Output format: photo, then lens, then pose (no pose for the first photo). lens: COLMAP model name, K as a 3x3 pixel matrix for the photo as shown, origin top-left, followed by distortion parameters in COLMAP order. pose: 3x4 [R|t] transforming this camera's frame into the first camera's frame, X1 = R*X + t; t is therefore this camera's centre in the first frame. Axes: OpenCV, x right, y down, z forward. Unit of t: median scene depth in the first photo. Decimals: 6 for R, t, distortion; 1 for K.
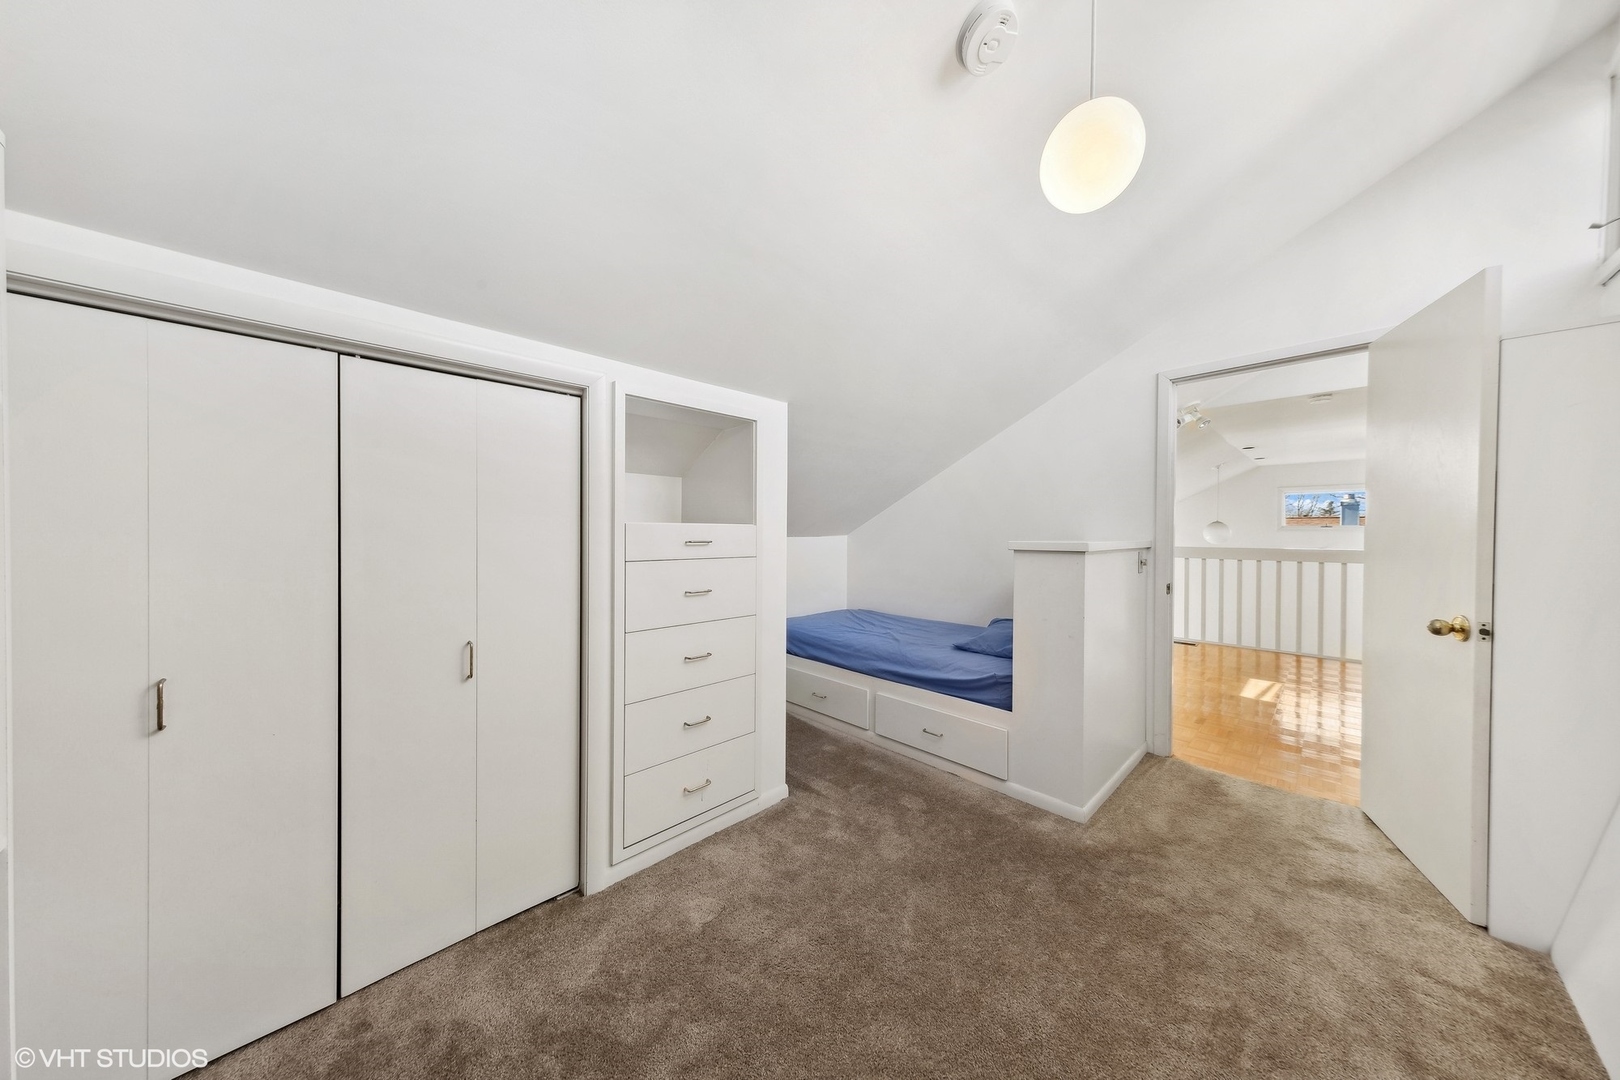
lens RADIAL K [[500.8, 0, 812.6], [0, 500.8, 535.5], [0, 0, 1]] dist [0.006896, -0.000566]
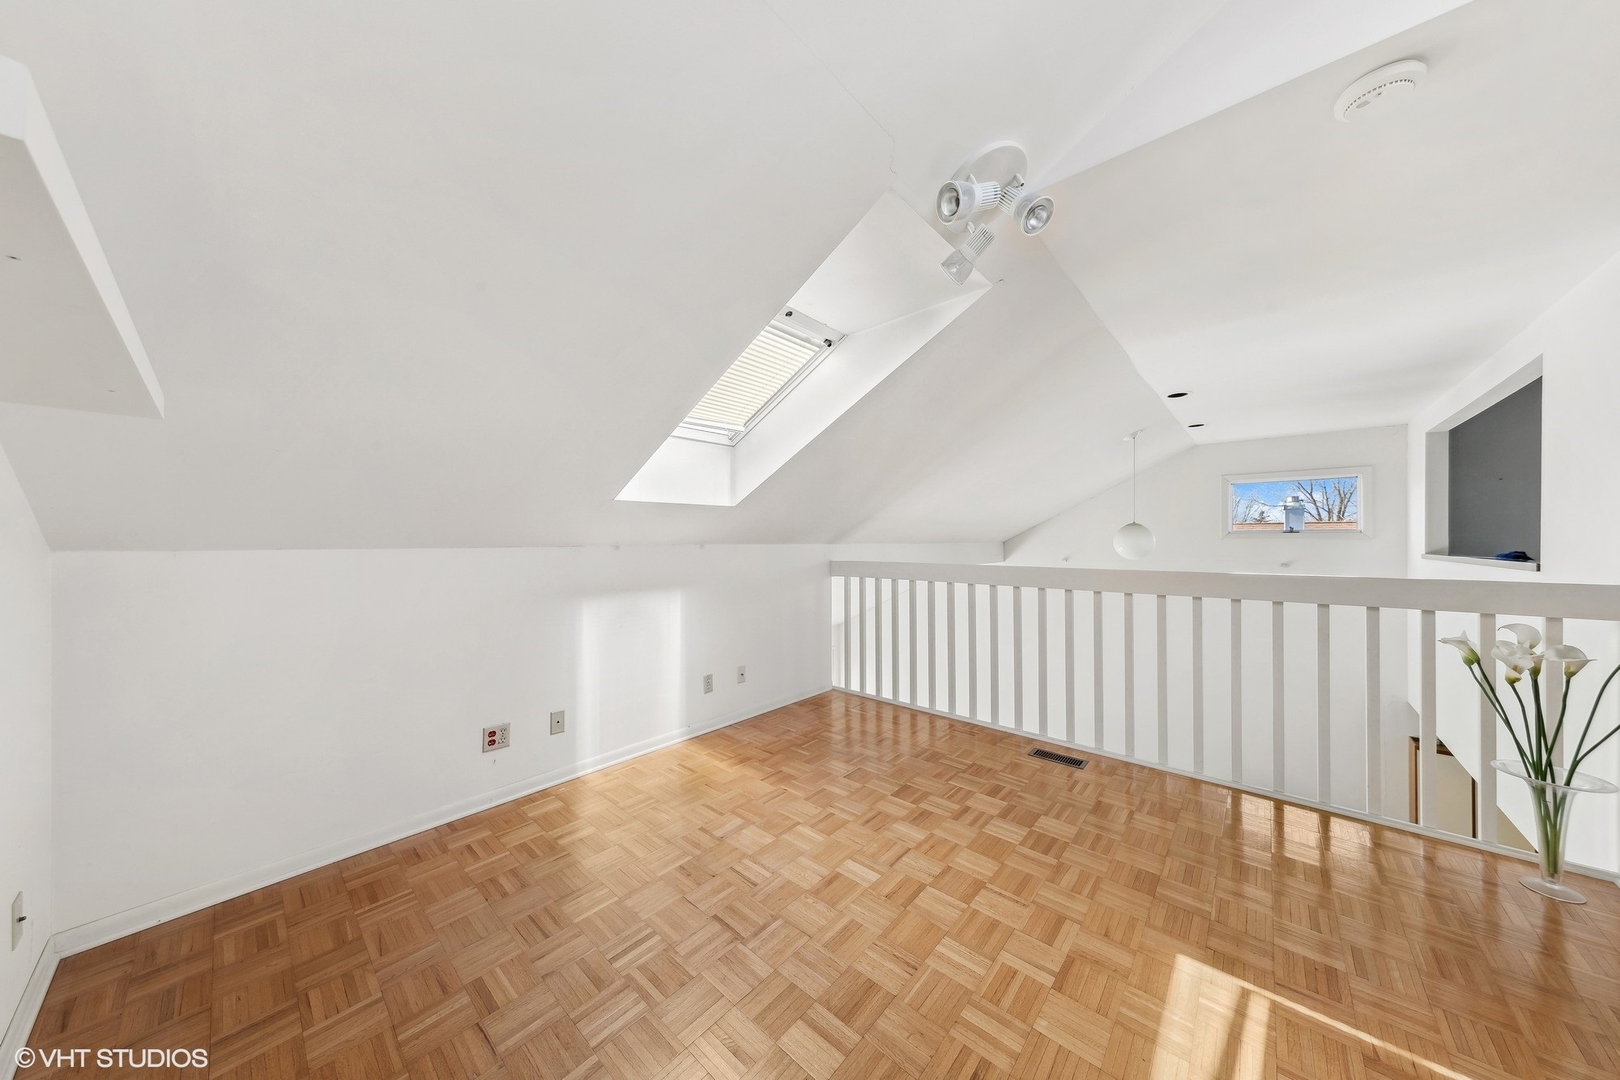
lens RADIAL K [[500.8, 0, 809.1], [0, 500.8, 542.2], [0, 0, 1]] dist [0.006896, -0.000566]
pose [[0.997683, -0.007670, 0.067602, 0.459109], [0.008365, 0.999915, -0.010005, -0.002982], [-0.067520, 0.010547, 0.997662, 0.515912]]
